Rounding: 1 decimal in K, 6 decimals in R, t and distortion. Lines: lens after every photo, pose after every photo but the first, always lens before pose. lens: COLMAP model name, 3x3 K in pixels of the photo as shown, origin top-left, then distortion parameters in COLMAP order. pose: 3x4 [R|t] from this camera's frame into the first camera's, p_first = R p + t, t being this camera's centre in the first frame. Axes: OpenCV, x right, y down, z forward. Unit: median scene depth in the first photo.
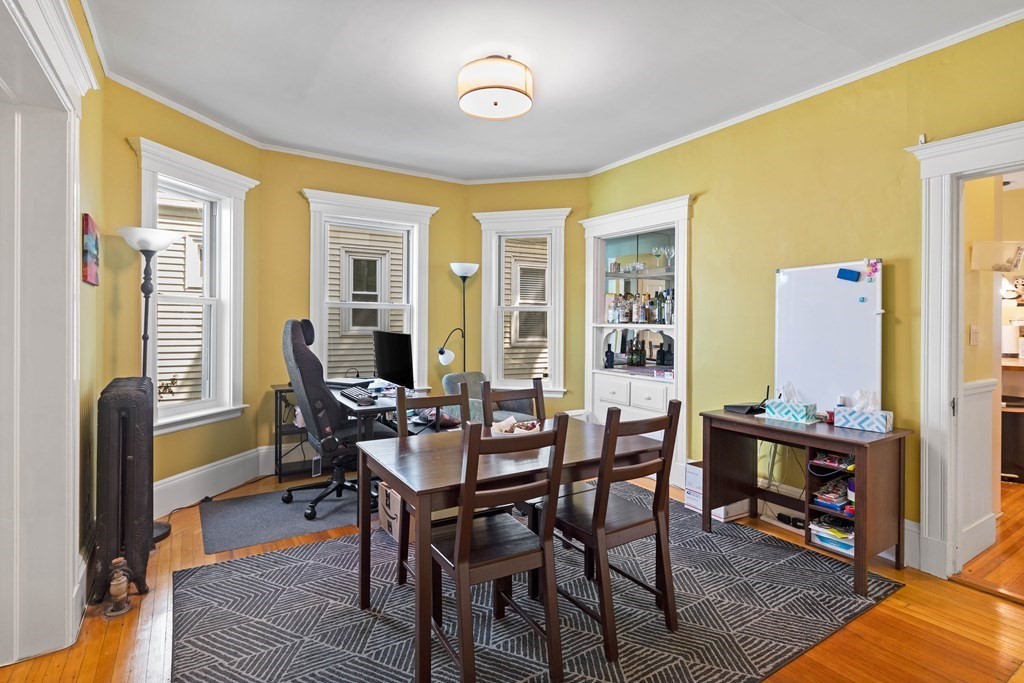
lens RADIAL K [[496.7, 0, 511.9], [0, 496.7, 314.7], [0, 0, 1]] dist [0.001429, -0.002026]
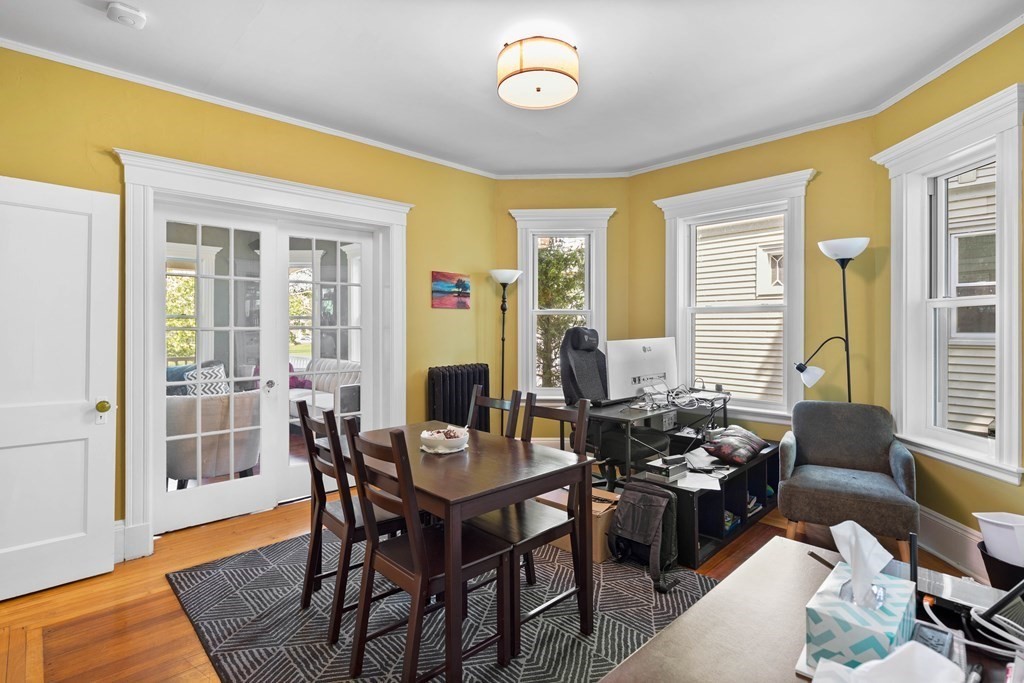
lens RADIAL K [[498.8, 0, 513.3], [0, 498.8, 326.0], [0, 0, 1]] dist [-0.000204, -0.000360]
pose [[0.189758, -0.006477, -0.981809, 0.493879], [0.020450, 0.999787, -0.002643, 0.005394], [0.981618, -0.019576, 0.189851, 0.448182]]
